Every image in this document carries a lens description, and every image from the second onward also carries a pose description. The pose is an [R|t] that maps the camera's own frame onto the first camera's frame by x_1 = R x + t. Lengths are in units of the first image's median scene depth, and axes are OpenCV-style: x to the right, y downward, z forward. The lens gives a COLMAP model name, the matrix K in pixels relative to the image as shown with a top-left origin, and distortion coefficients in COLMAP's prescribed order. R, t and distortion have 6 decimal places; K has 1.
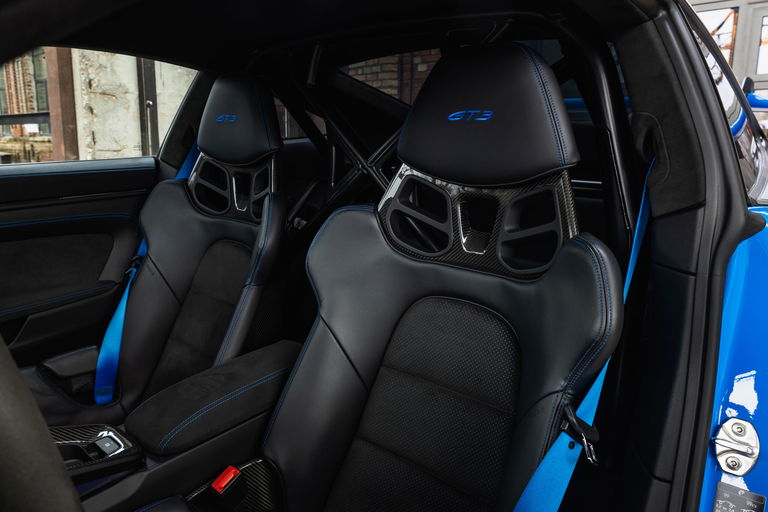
lens RADIAL K [[542.2, 0, 384.0], [0, 542.2, 256.0], [0, 0, 1]] dist [0.000996, 0.000242]
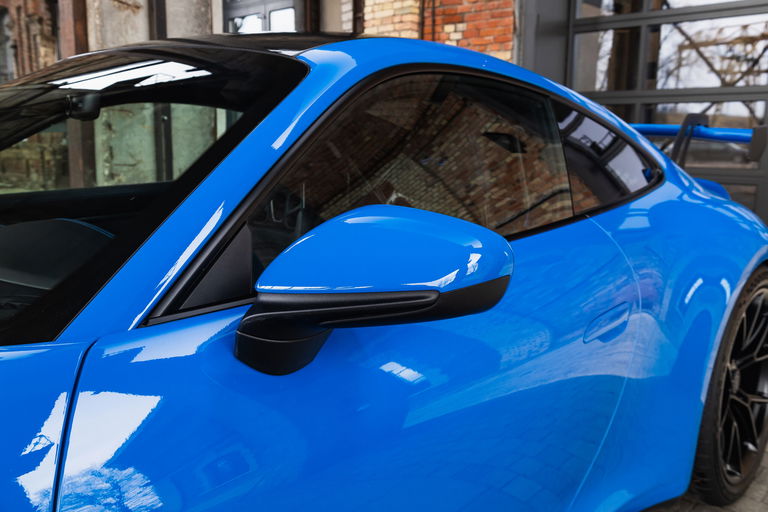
lens RADIAL K [[725.1, 0, 384.0], [0, 725.1, 256.0], [0, 0, 1]] dist [0.000647, 0.000251]
pose [[0.999471, -0.003841, -0.032291, 0.023584], [0.002587, 0.999245, -0.038766, 0.031414], [0.032416, 0.038662, 0.998726, -0.345593]]
